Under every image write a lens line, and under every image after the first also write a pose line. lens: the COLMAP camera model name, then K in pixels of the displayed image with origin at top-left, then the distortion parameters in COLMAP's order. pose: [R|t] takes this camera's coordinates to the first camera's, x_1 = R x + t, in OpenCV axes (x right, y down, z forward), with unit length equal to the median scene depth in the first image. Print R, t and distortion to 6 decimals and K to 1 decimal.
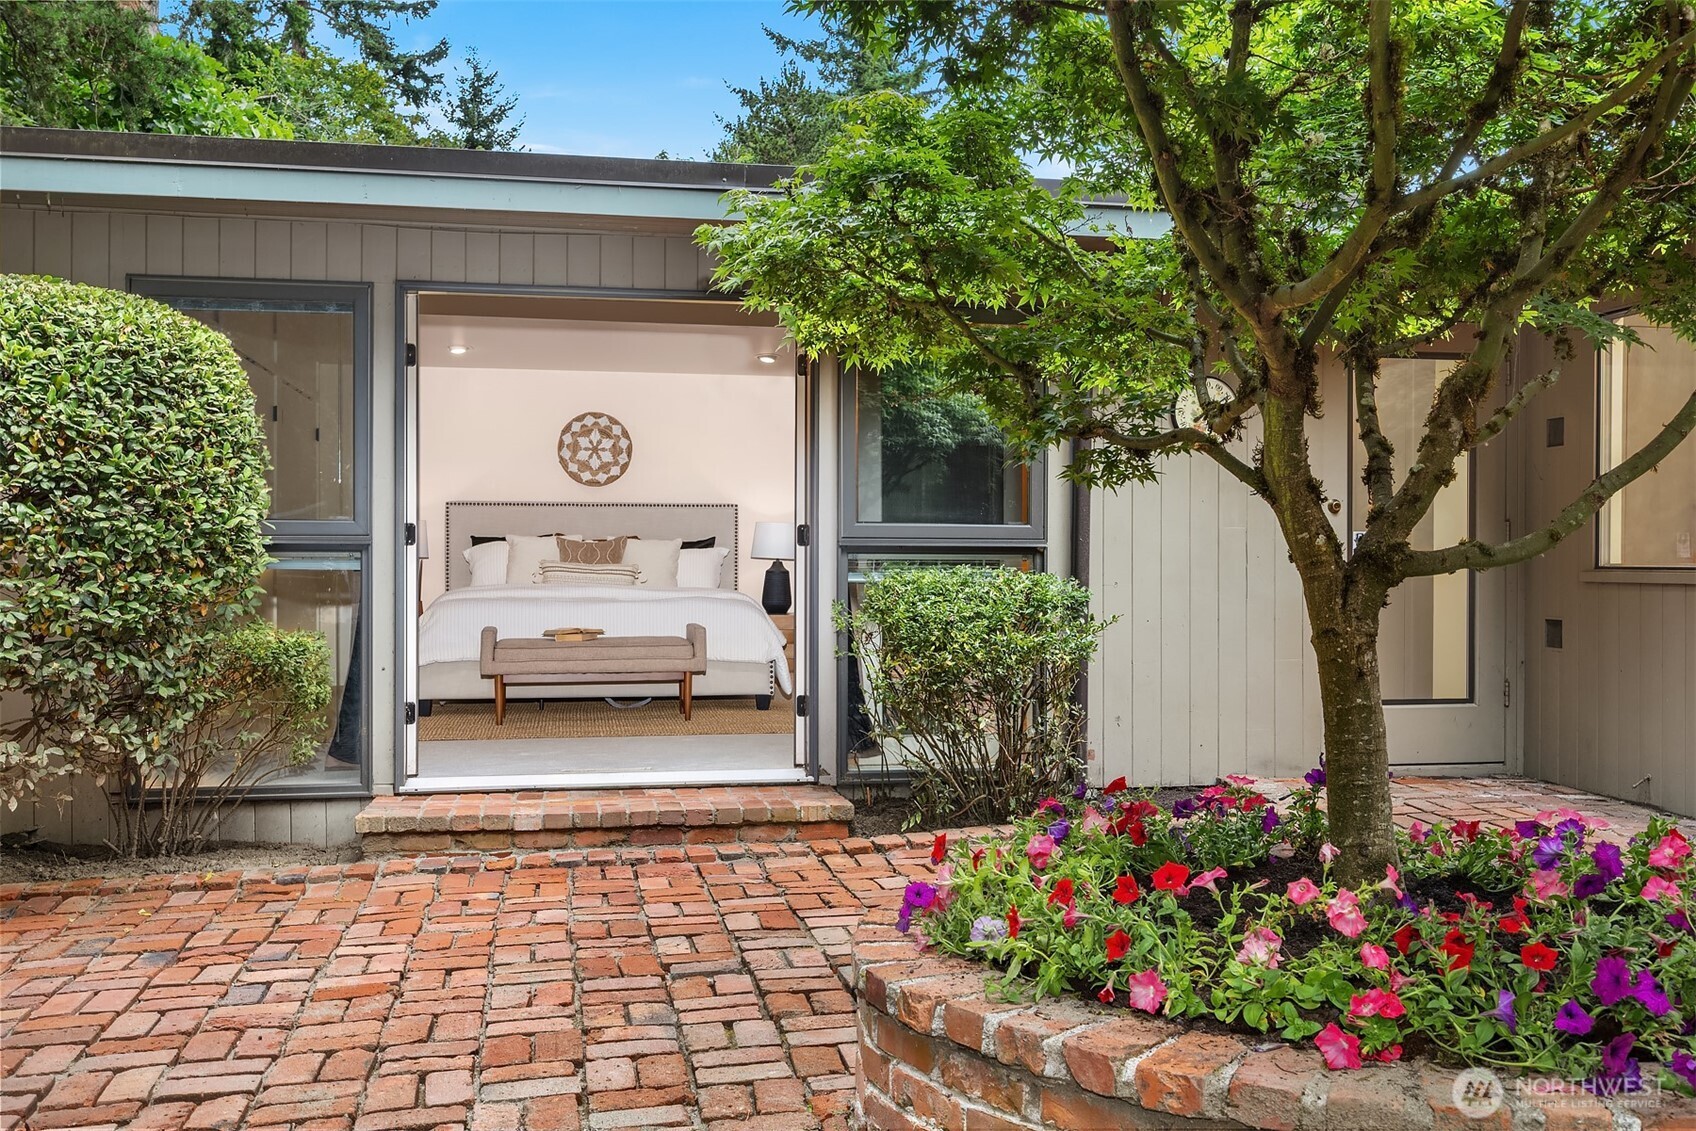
lens RADIAL K [[1614.3, 0, 850.7], [0, 1614.3, 513.8], [0, 0, 1]] dist [-0.005030, -0.007376]
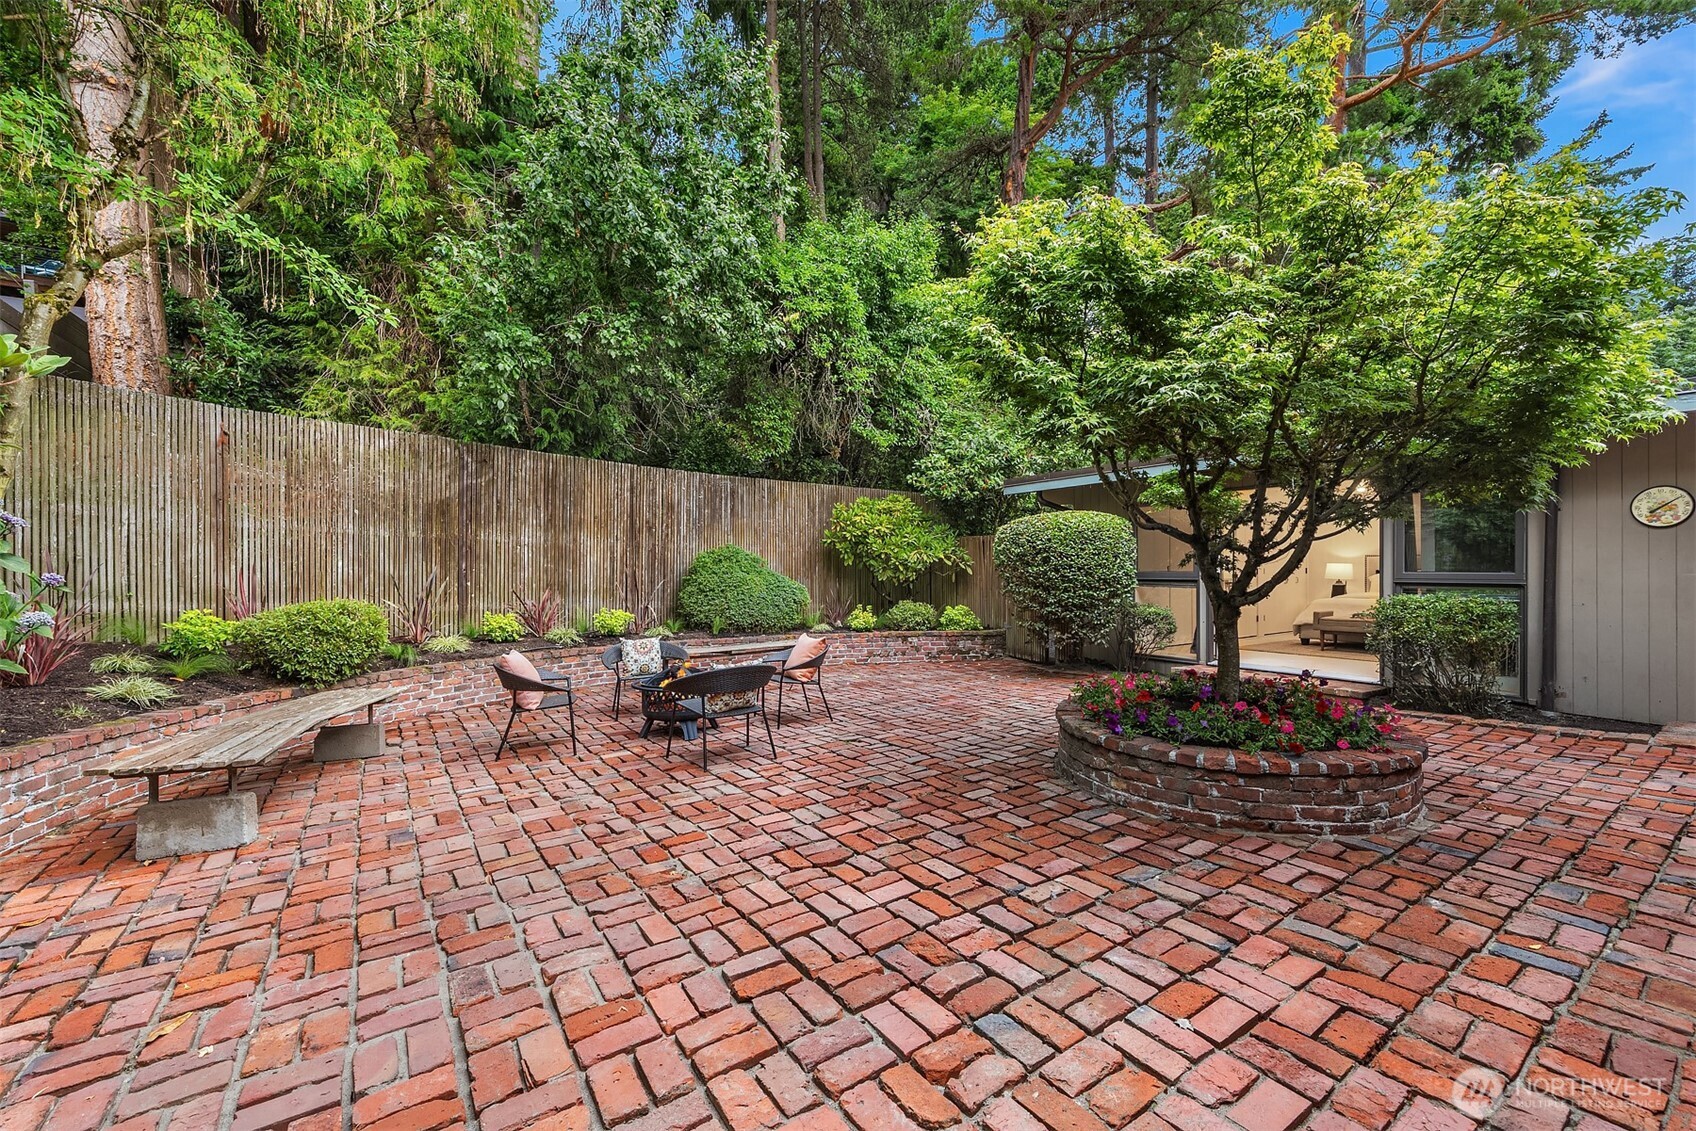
lens RADIAL K [[678.3, 0, 848.0], [0, 678.3, 565.5], [0, 0, 1]] dist [-0.011194, 0.000076]
pose [[0.394420, -0.007280, -0.918902, 0.575985], [0.030053, 0.999536, 0.004980, -0.032210], [0.918439, -0.029580, 0.394455, -0.092612]]
